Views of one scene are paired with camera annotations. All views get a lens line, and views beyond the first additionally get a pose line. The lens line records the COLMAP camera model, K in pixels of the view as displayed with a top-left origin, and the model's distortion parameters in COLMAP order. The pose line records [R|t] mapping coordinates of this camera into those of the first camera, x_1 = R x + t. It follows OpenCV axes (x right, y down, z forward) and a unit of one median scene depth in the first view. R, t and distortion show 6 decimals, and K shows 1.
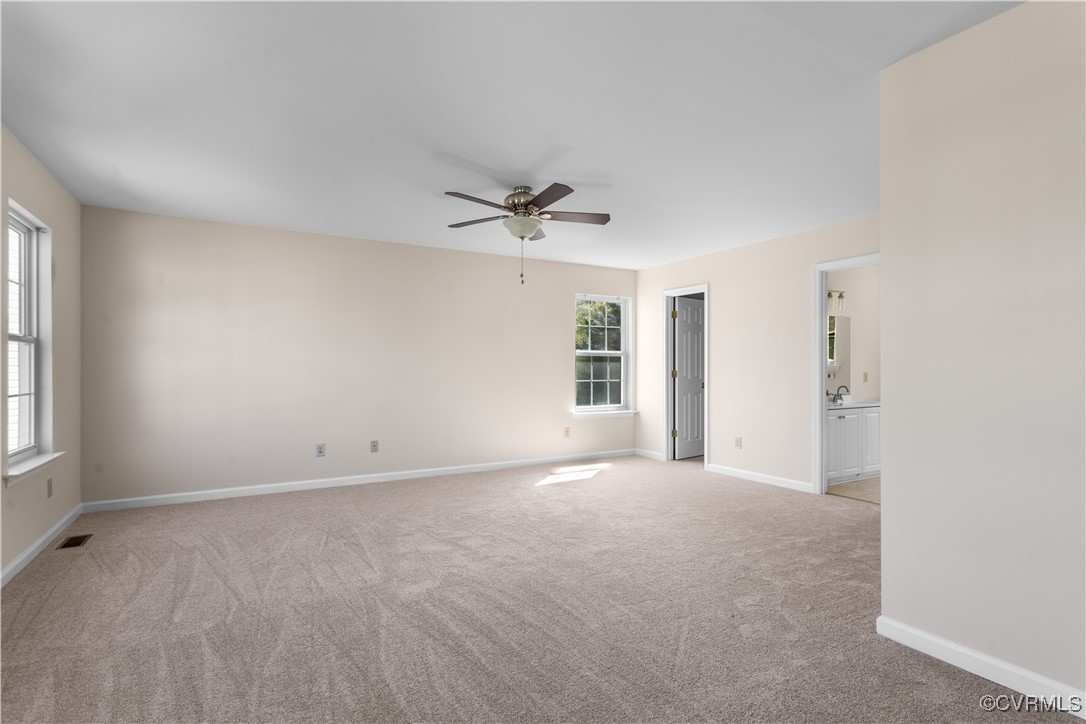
lens RADIAL K [[523.6, 0, 543.0], [0, 523.6, 362.0], [0, 0, 1]] dist [0.000167, 0.000026]
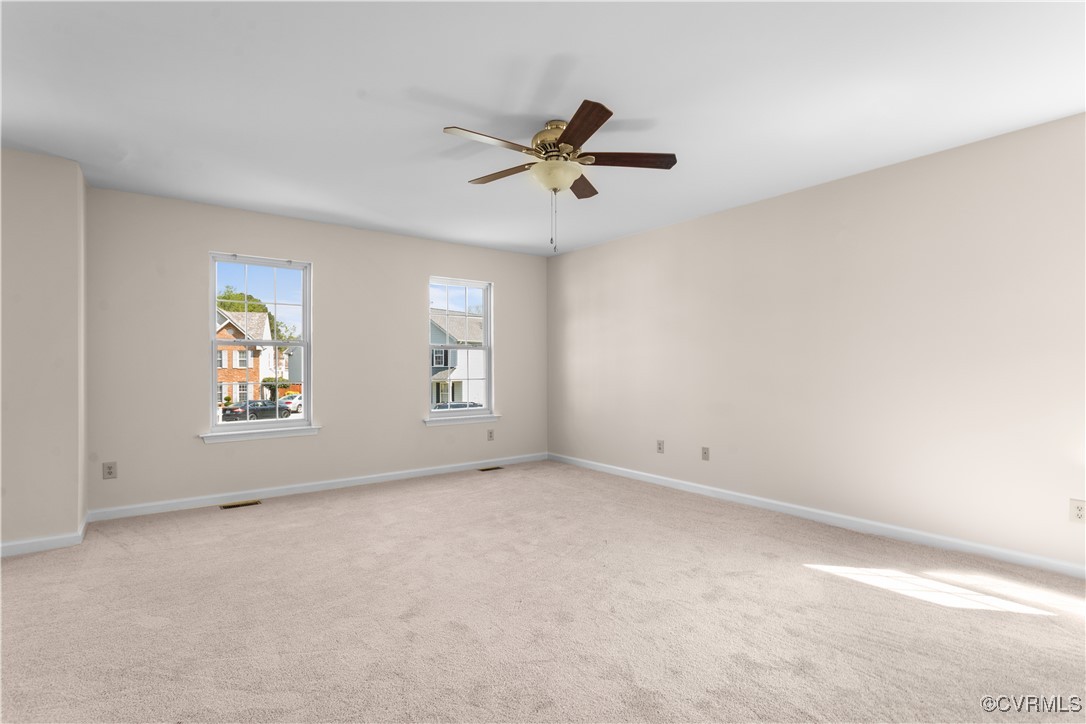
lens RADIAL K [[523.6, 0, 543.0], [0, 523.6, 362.0], [0, 0, 1]] dist [0.000167, 0.000026]
pose [[0.120611, -0.006990, -0.992675, 0.690082], [0.015103, 0.999872, -0.005206, 0.014855], [0.992585, -0.014365, 0.120701, 0.870482]]
